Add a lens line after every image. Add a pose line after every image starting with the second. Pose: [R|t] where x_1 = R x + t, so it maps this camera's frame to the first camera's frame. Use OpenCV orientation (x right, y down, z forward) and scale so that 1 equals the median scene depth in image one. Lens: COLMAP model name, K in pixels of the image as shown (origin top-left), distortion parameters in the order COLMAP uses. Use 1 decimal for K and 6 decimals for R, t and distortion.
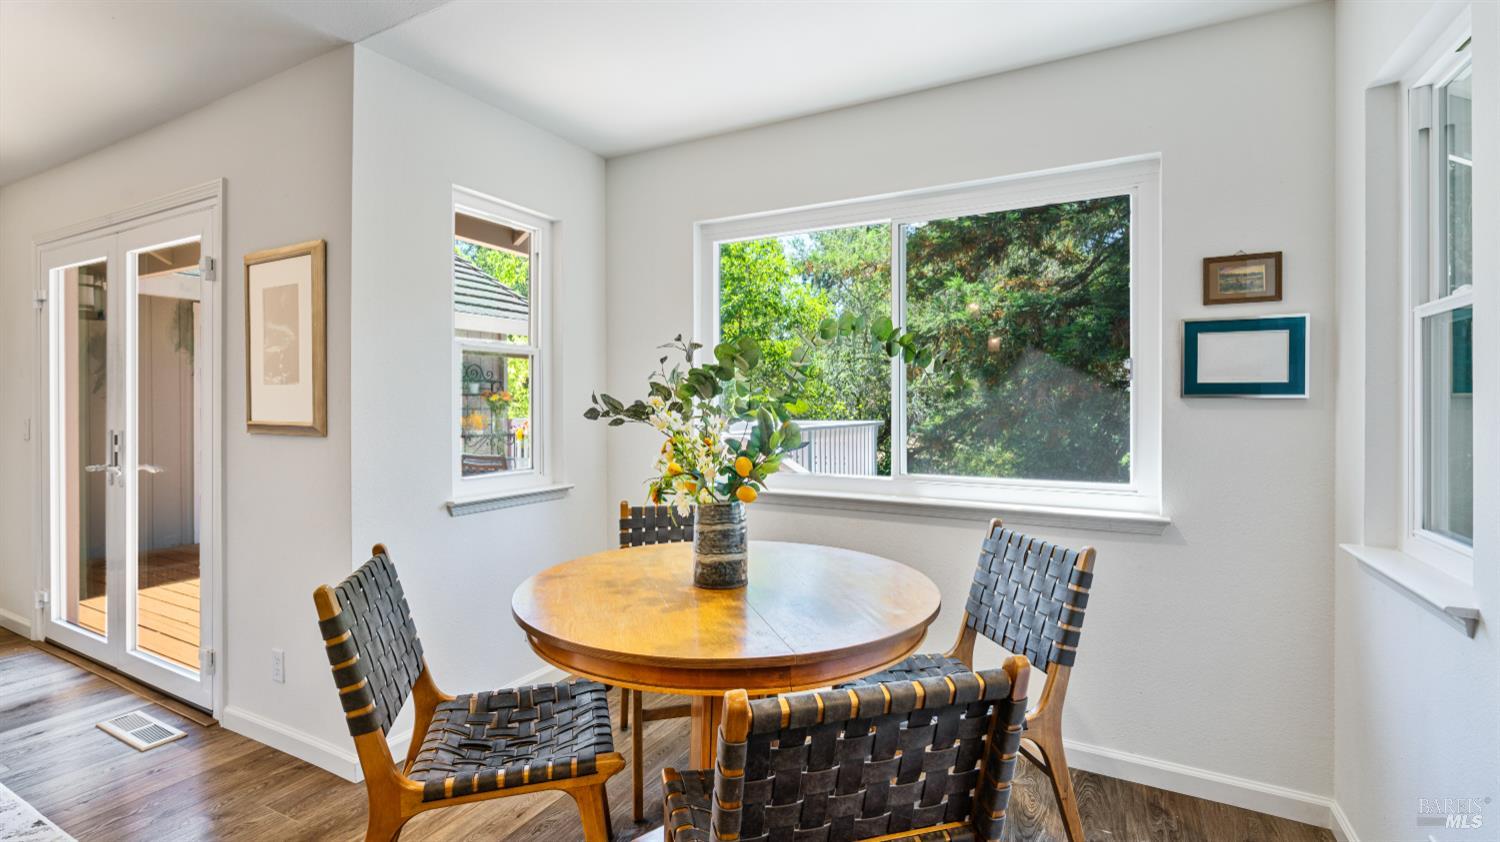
lens RADIAL K [[679.2, 0, 740.0], [0, 679.2, 392.8], [0, 0, 1]] dist [-0.002467, 0.001351]
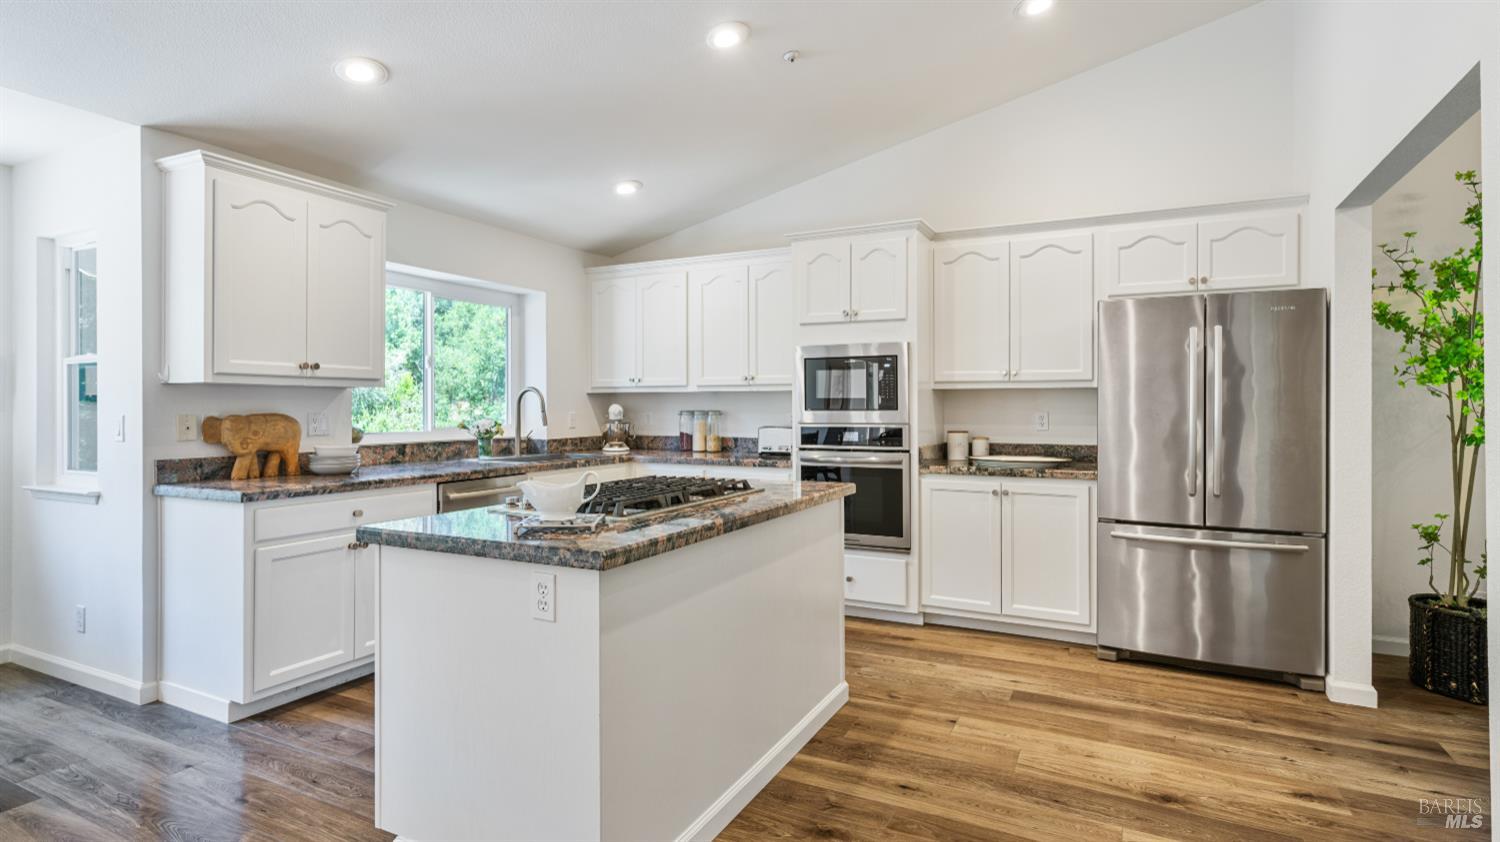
lens RADIAL K [[756.1, 0, 752.0], [0, 756.1, 413.5], [0, 0, 1]] dist [-0.001035, -0.001967]
pose [[-0.032819, -0.005741, 0.999445, -1.212006], [-0.009985, 0.999935, 0.005416, 0.000018], [-0.999411, -0.009802, -0.032874, -0.892984]]
